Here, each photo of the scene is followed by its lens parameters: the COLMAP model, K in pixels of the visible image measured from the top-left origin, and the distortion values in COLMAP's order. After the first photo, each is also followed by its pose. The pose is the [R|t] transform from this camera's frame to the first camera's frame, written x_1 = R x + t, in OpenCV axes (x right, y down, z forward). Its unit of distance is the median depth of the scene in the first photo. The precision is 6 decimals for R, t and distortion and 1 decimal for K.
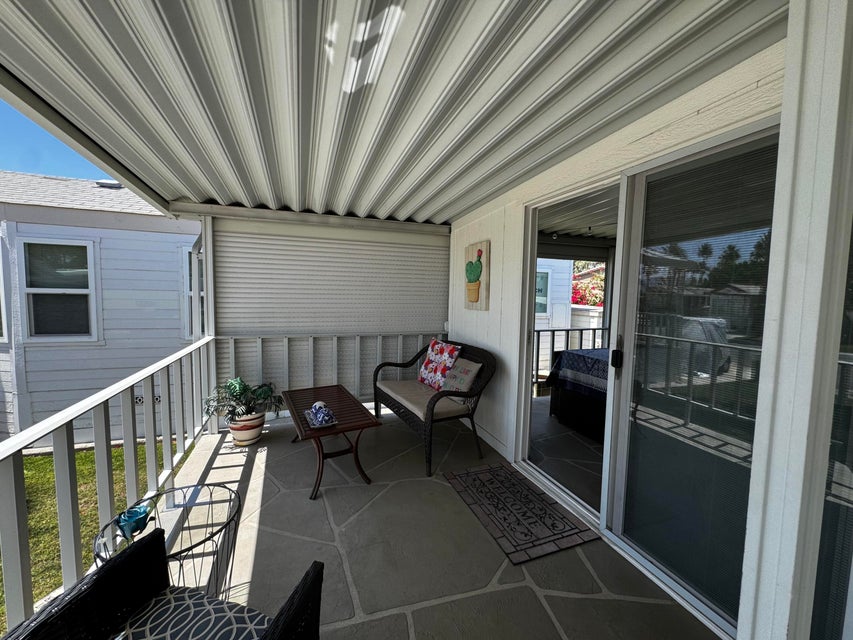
lens RADIAL K [[343.2, 0, 426.5], [0, 343.2, 320.0], [0, 0, 1]] dist [0.000604, 0.000228]
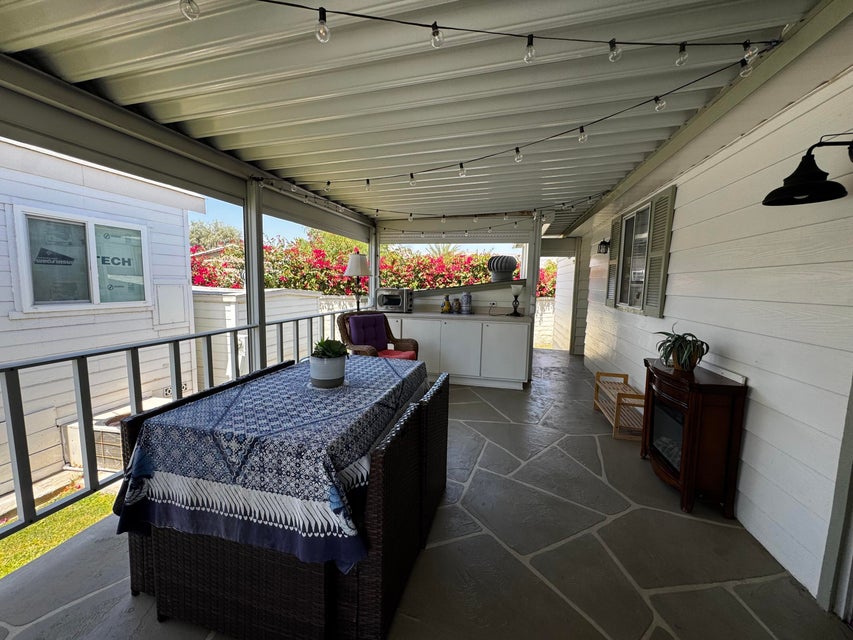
lens RADIAL K [[343.2, 0, 426.5], [0, 343.2, 320.0], [0, 0, 1]] dist [0.000604, 0.000228]
pose [[0.559513, -0.095071, 0.823351, 0.133812], [0.051976, 0.995469, 0.079625, -0.010453], [-0.827190, -0.001757, 0.561920, 0.277473]]
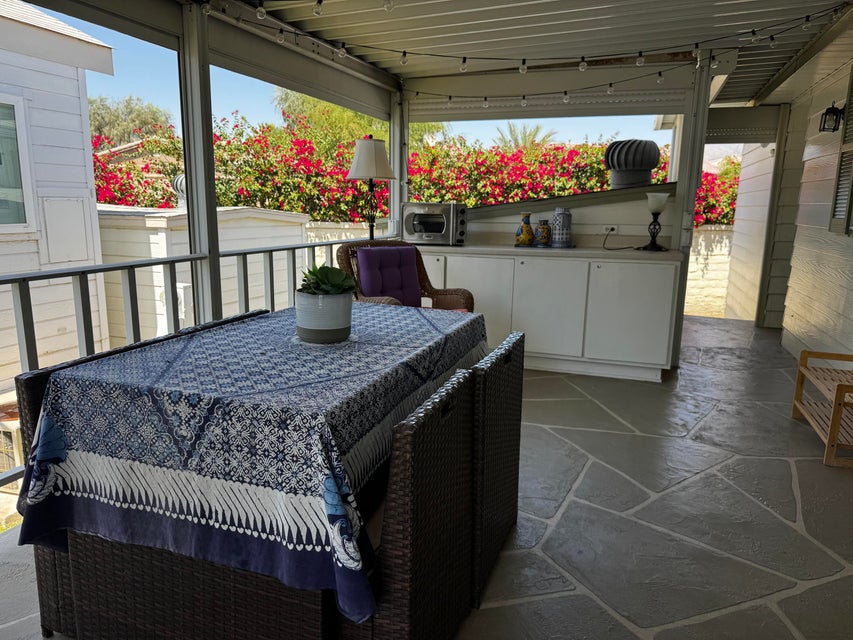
lens RADIAL K [[608.6, 0, 428.2], [0, 608.6, 322.7], [0, 0, 1]] dist [0.061972, -0.084569]
pose [[0.641672, -0.153788, 0.751403, 0.122778], [0.054011, 0.986320, 0.155745, 0.003605], [-0.765075, -0.059353, 0.641200, 0.268371]]
